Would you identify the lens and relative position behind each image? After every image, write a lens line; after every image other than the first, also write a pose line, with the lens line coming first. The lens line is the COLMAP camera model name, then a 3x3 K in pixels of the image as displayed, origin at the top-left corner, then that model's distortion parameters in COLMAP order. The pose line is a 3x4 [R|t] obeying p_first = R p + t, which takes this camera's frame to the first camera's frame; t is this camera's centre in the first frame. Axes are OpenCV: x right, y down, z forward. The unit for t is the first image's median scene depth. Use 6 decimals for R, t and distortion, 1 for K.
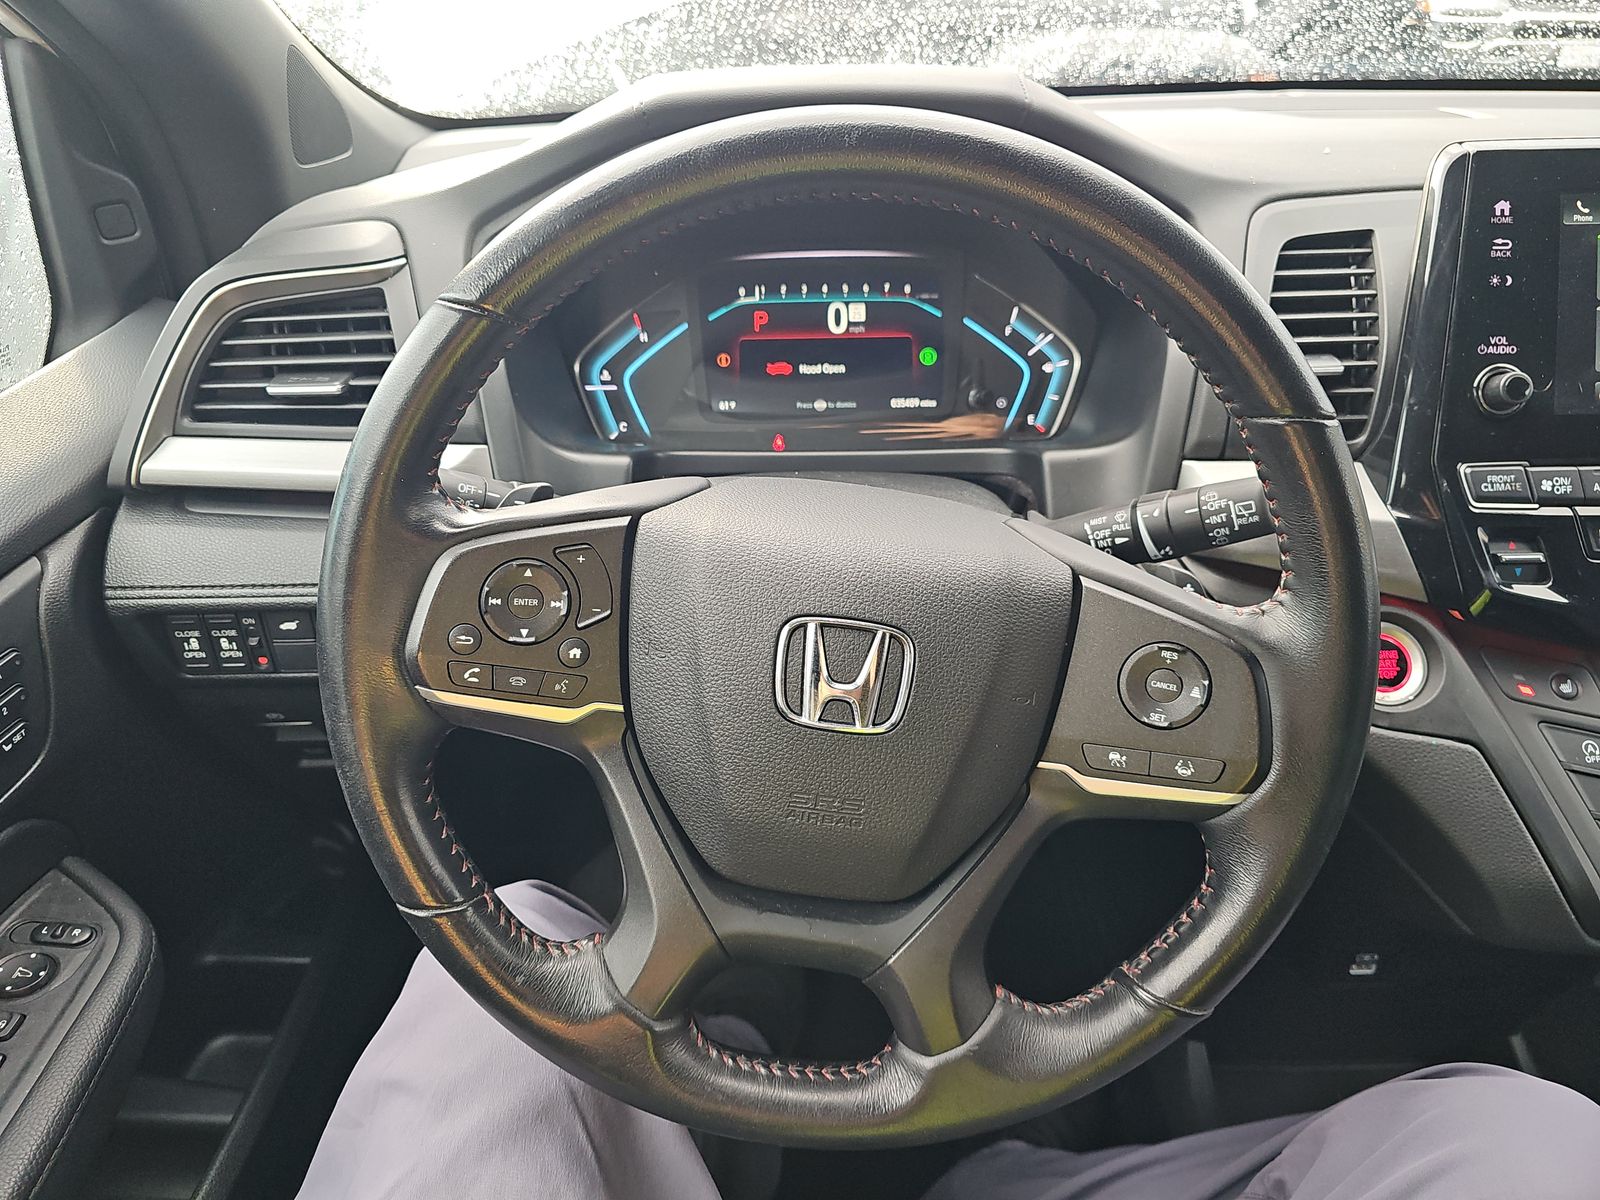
lens RADIAL K [[1067.1, 0, 793.8], [0, 1067.1, 596.8], [0, 0, 1]] dist [0.041437, -0.053977]
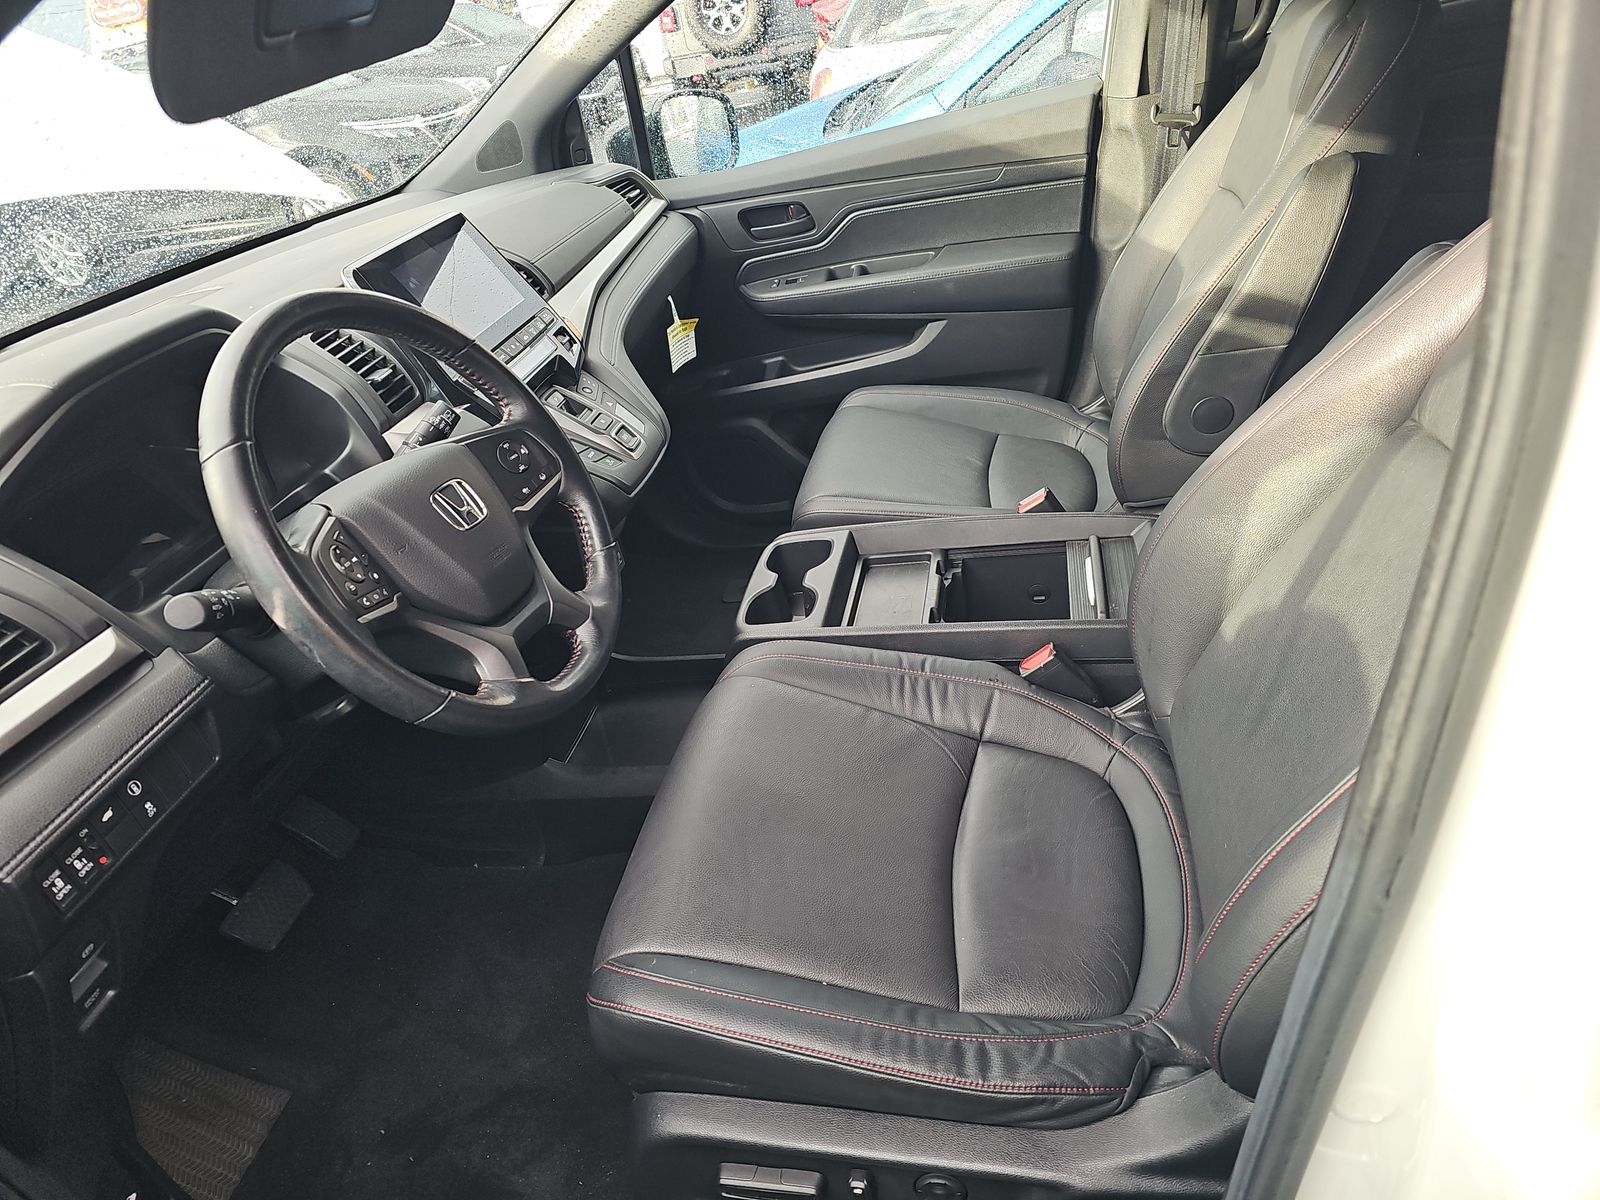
lens RADIAL K [[1044.0, 0, 793.8], [0, 1044.0, 601.7], [0, 0, 1]] dist [0.048093, -0.043960]
pose [[0.193565, -0.530517, 0.825278, -1.334278], [0.664081, 0.690039, 0.287824, 0.034700], [-0.722170, 0.492339, 0.485873, -0.370761]]
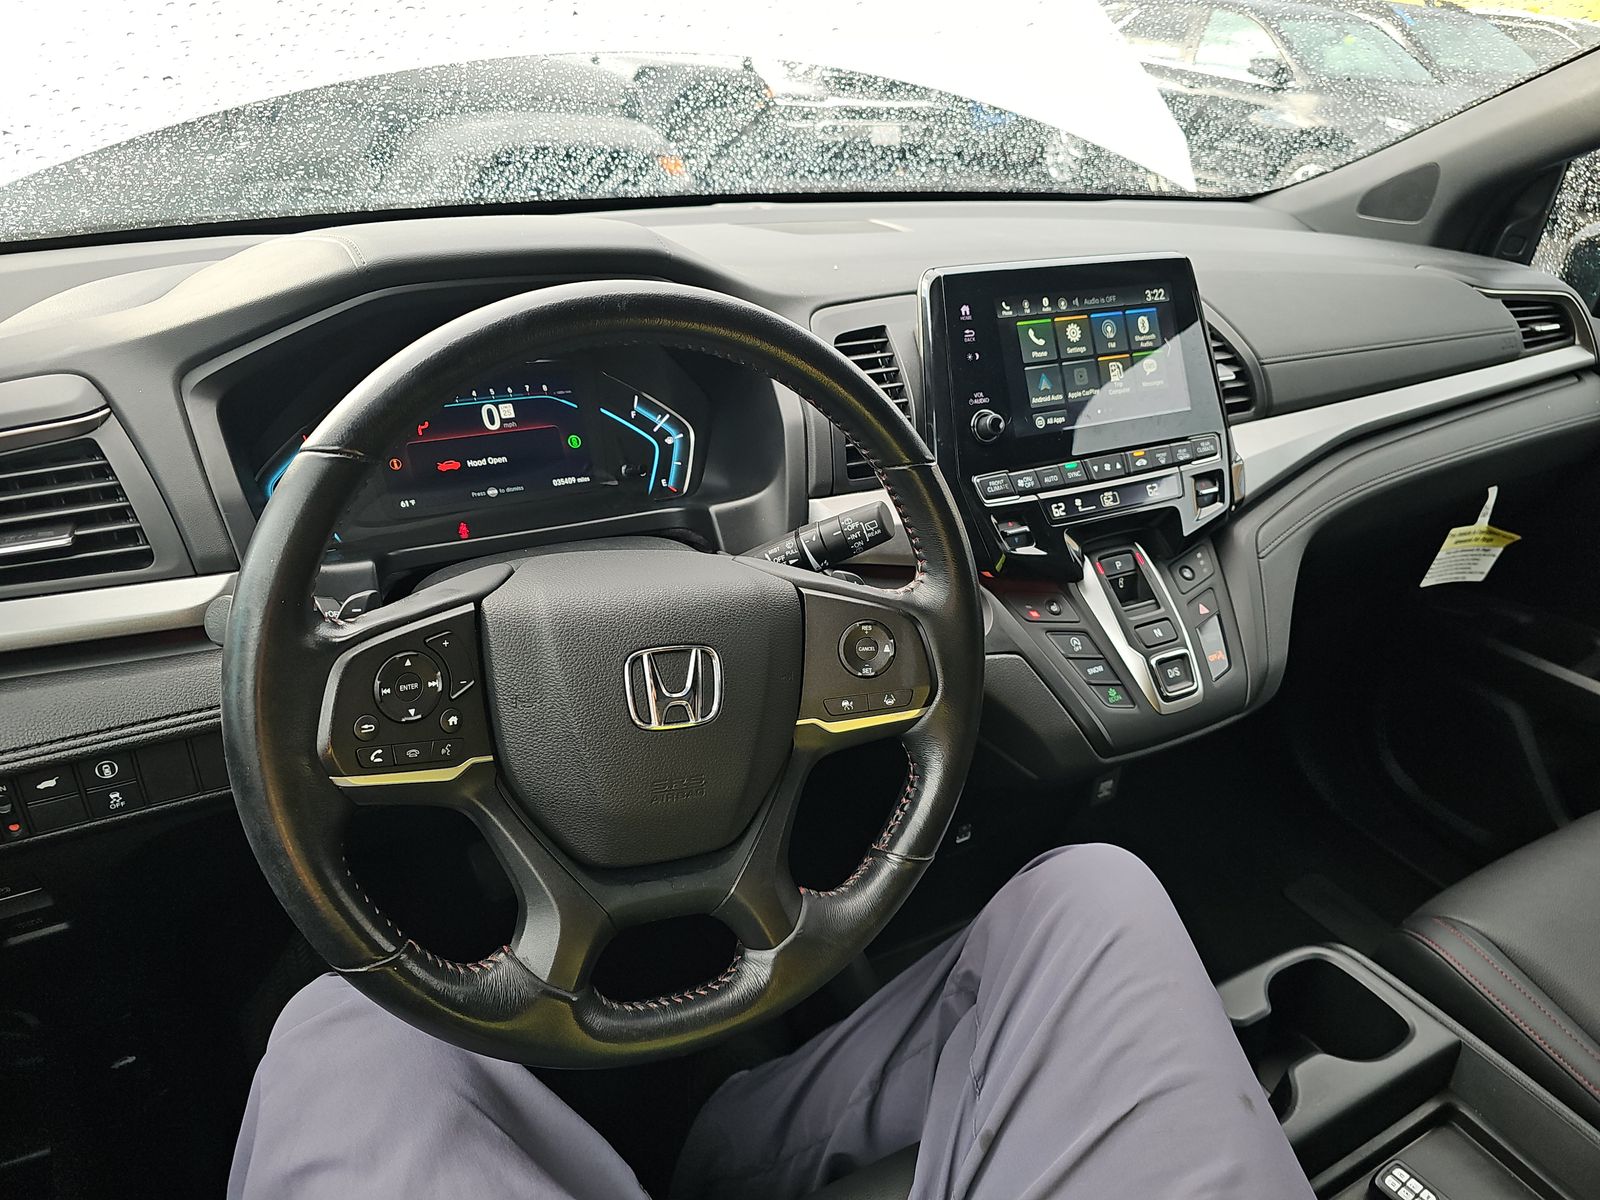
lens RADIAL K [[1044.0, 0, 793.8], [0, 1044.0, 601.7], [0, 0, 1]] dist [0.048093, -0.043960]
pose [[0.876472, -0.179181, 0.446867, -0.298024], [0.197390, 0.980307, 0.005921, -0.008308], [-0.439128, 0.083017, 0.894581, -0.202776]]
